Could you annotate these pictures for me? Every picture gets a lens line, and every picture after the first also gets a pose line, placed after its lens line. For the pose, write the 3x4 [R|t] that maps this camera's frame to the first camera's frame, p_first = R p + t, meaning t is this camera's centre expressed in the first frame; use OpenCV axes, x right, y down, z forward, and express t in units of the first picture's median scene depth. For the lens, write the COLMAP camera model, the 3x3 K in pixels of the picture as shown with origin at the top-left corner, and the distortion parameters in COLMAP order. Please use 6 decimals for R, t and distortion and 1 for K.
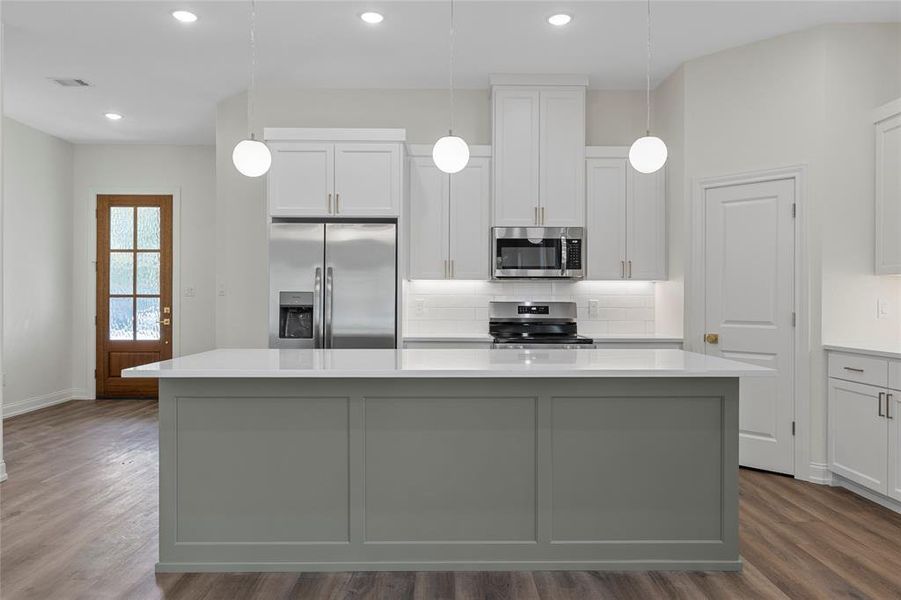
lens RADIAL K [[611.4, 0, 458.9], [0, 611.4, 299.0], [0, 0, 1]] dist [0.001841, -0.005318]
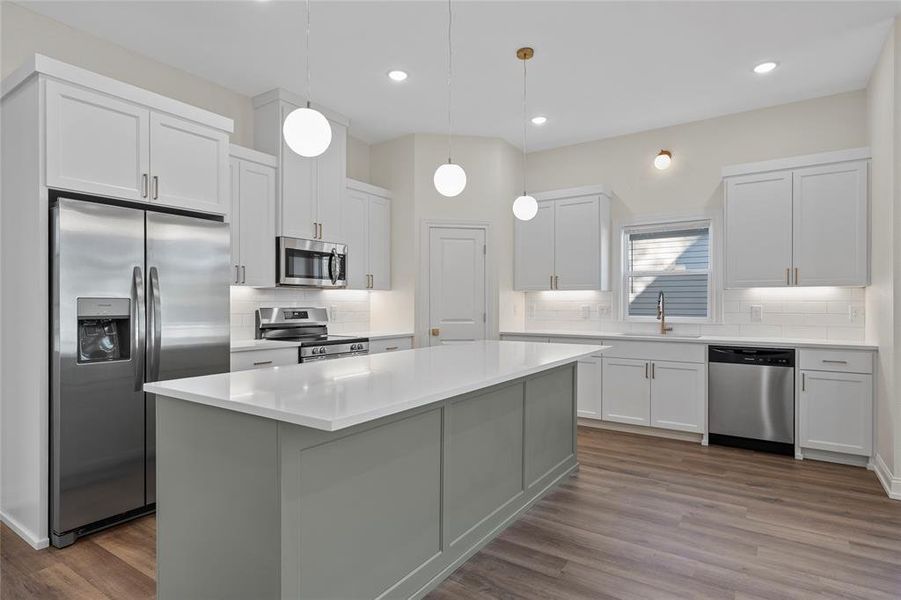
lens RADIAL K [[478.7, 0, 453.0], [0, 478.7, 304.8], [0, 0, 1]] dist [-0.002711, 0.000224]
pose [[0.572522, -0.005303, 0.819872, -0.483313], [-0.000129, 0.999978, 0.006557, -0.007069], [-0.819889, -0.003860, 0.572509, 0.319482]]
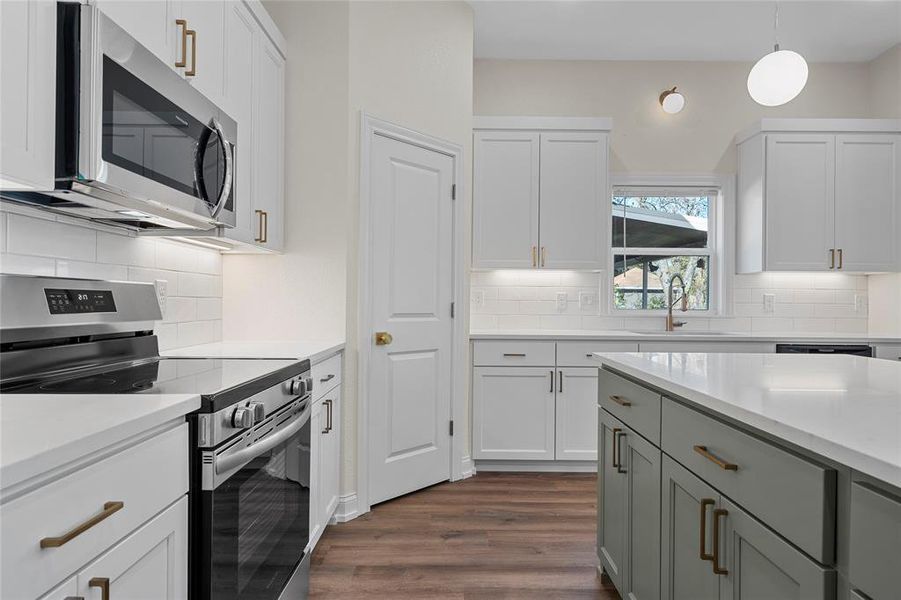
lens RADIAL K [[497.4, 0, 456.4], [0, 497.4, 300.4], [0, 0, 1]] dist [0.003570, -0.001707]
pose [[0.020705, 0.001033, 0.999785, -0.185264], [-0.010317, 0.999946, -0.000819, 0.017999], [-0.999732, -0.010298, 0.020715, 0.894786]]
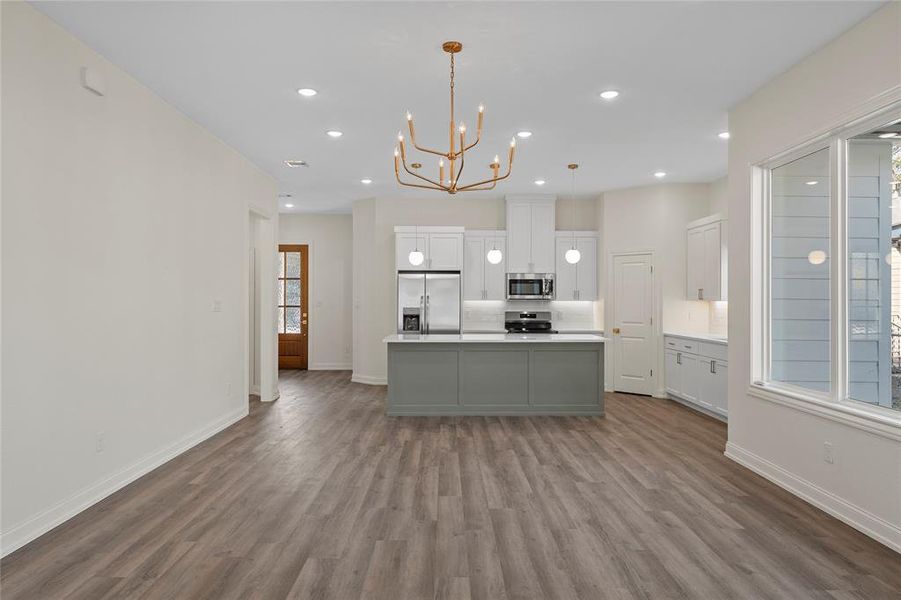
lens RADIAL K [[611.4, 0, 467.3], [0, 611.4, 294.5], [0, 0, 1]] dist [0.001841, -0.005318]
pose [[0.999822, 0.000536, 0.018881, -0.115144], [-0.000396, 0.999973, -0.007386, -0.039088], [-0.018884, 0.007377, 0.999794, -0.999609]]
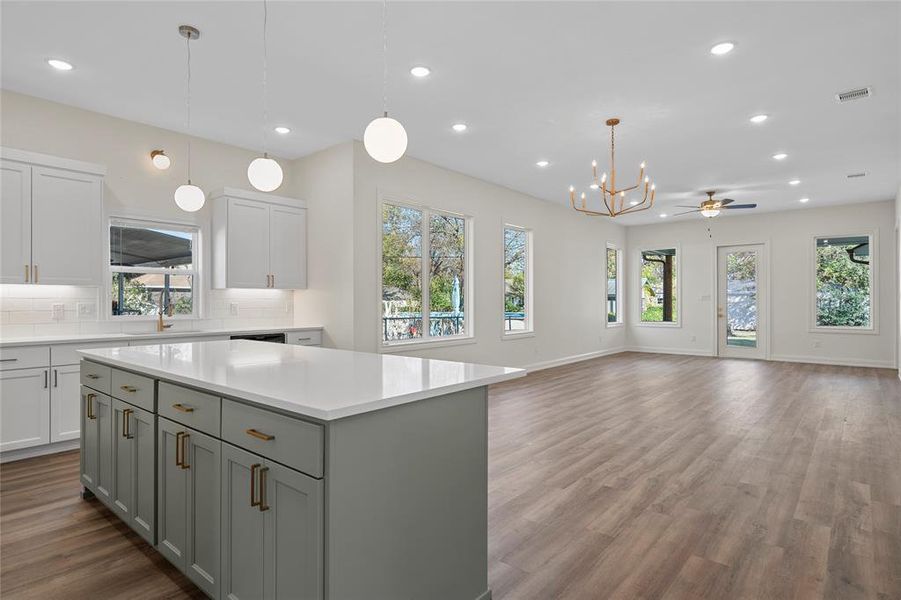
lens RADIAL K [[478.7, 0, 453.8], [0, 478.7, 300.1], [0, 0, 1]] dist [-0.002711, 0.000224]
pose [[-0.757051, 0.000444, 0.653356, -0.550854], [-0.000767, 0.999998, -0.001568, -0.004575], [-0.653356, -0.001689, -0.757049, 0.937717]]
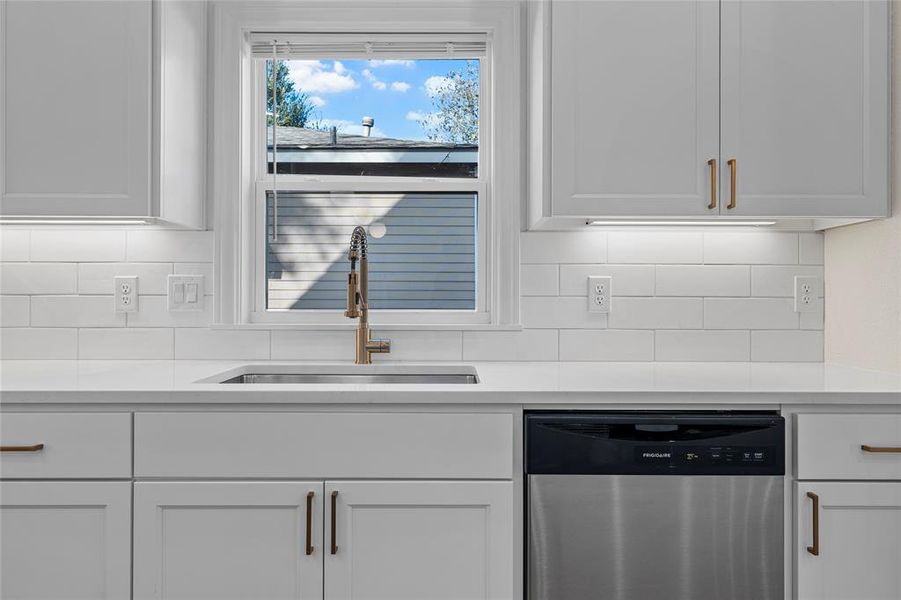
lens RADIAL K [[574.7, 0, 451.2], [0, 574.7, 299.4], [0, 0, 1]] dist [-0.006851, -0.001621]
pose [[0.019625, -0.006131, 0.999789, 0.249250], [-0.003769, 0.999974, 0.006206, 0.016407], [-0.999800, -0.003890, 0.019601, 0.475532]]
